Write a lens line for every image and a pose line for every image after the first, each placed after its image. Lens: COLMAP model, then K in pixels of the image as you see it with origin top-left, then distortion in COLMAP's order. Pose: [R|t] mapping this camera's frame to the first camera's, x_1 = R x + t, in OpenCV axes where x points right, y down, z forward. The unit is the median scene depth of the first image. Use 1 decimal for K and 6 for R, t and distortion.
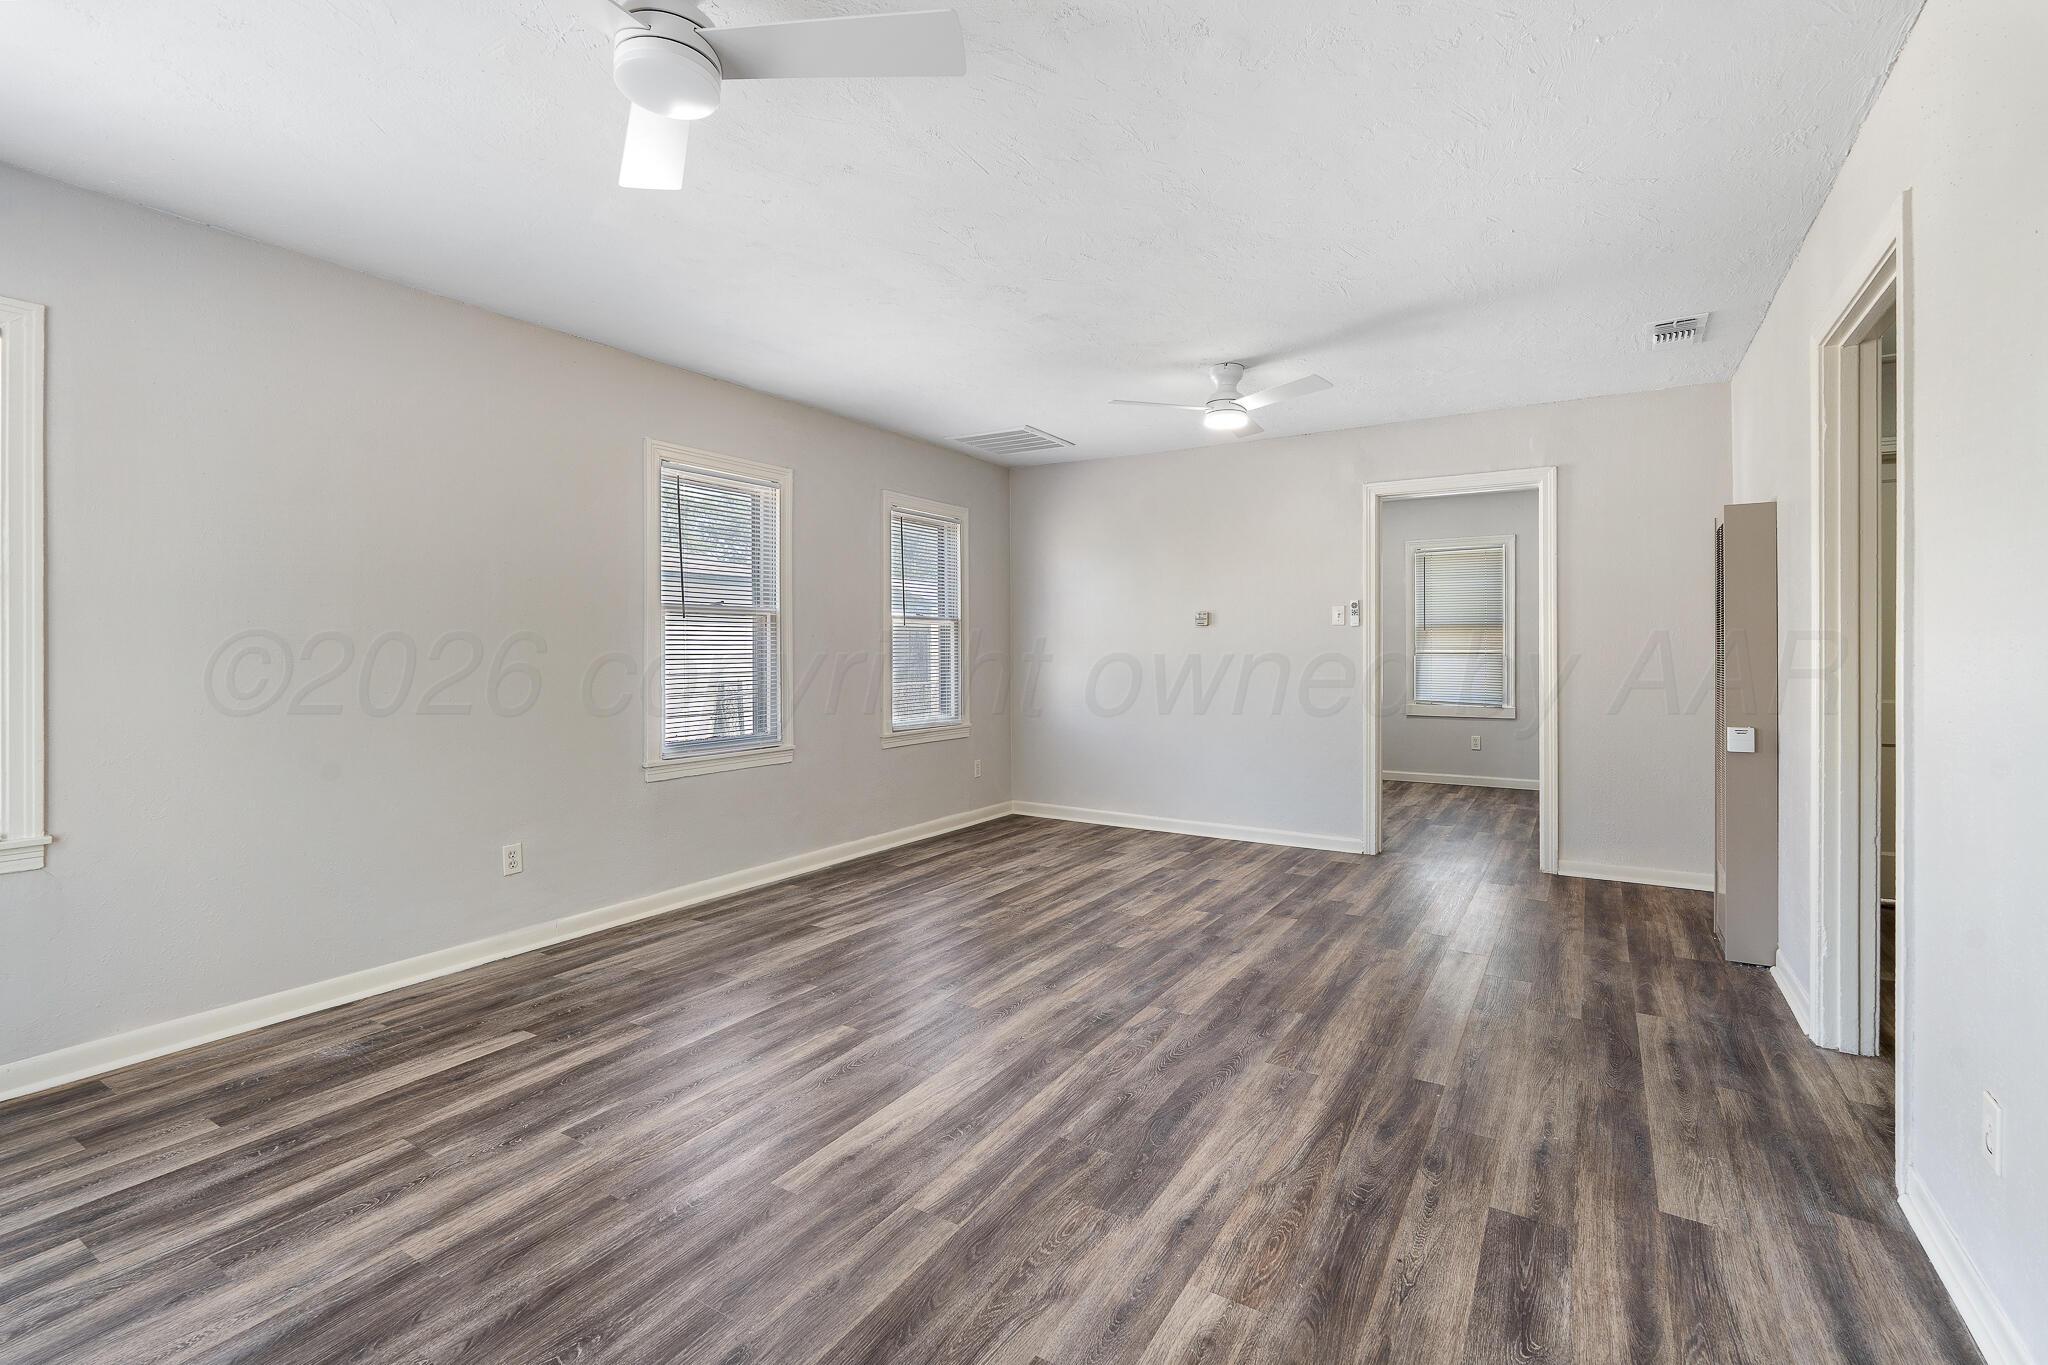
lens RADIAL K [[976.0, 0, 1013.2], [0, 976.0, 646.4], [0, 0, 1]] dist [-0.000733, 0.000011]
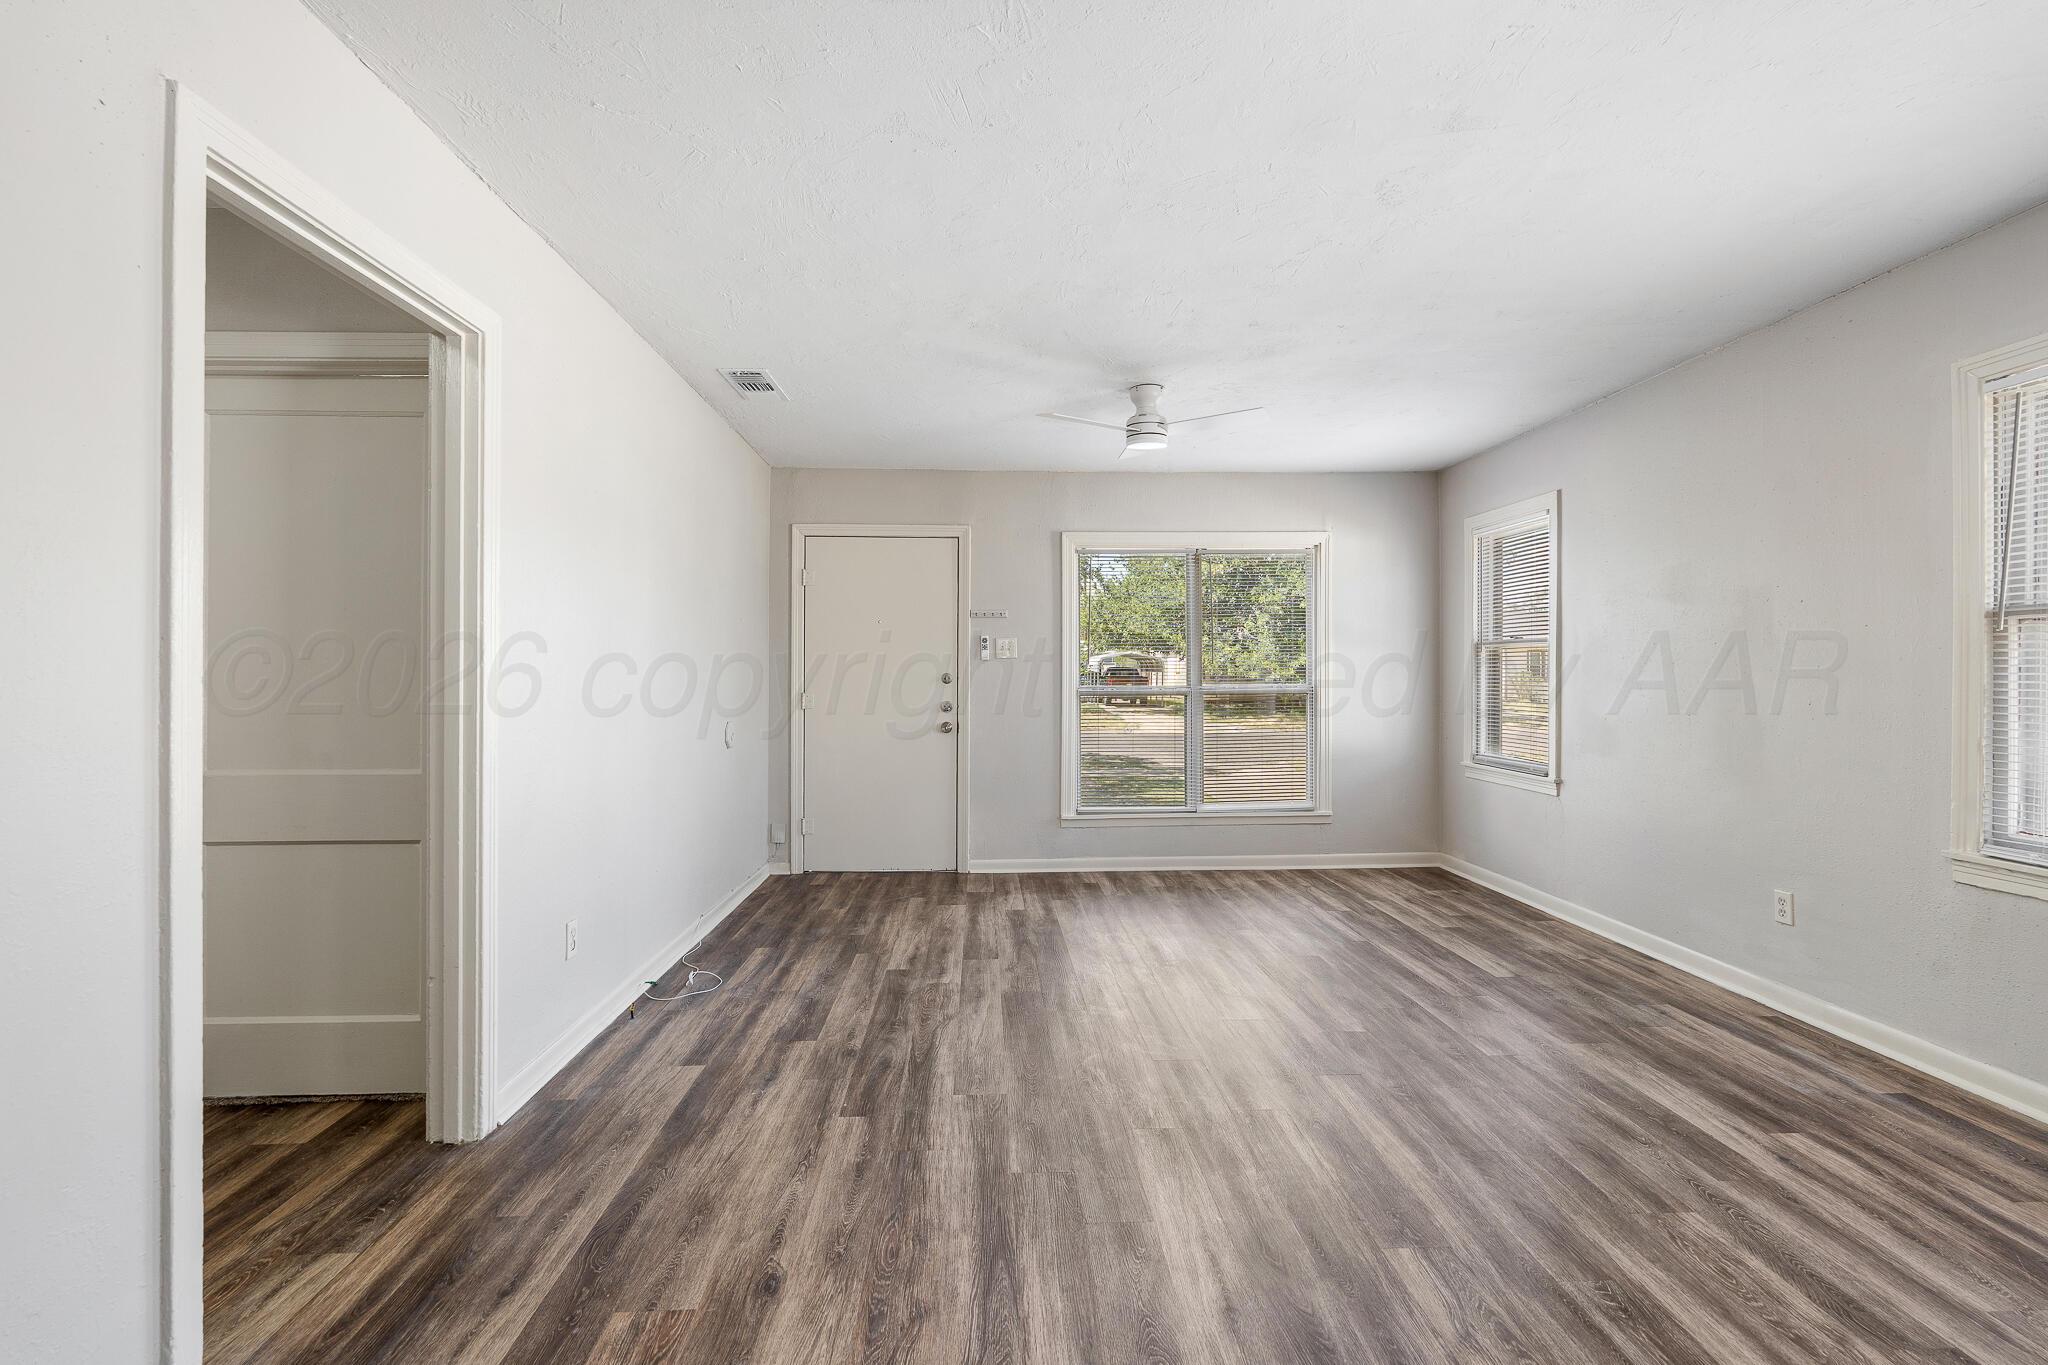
lens RADIAL K [[976.0, 0, 1013.2], [0, 976.0, 646.4], [0, 0, 1]] dist [-0.000733, 0.000011]
pose [[-0.843684, -0.013535, -0.536670, 0.829989], [0.002759, 0.999560, -0.029547, -0.002737], [0.536833, -0.026409, -0.843275, 1.940718]]
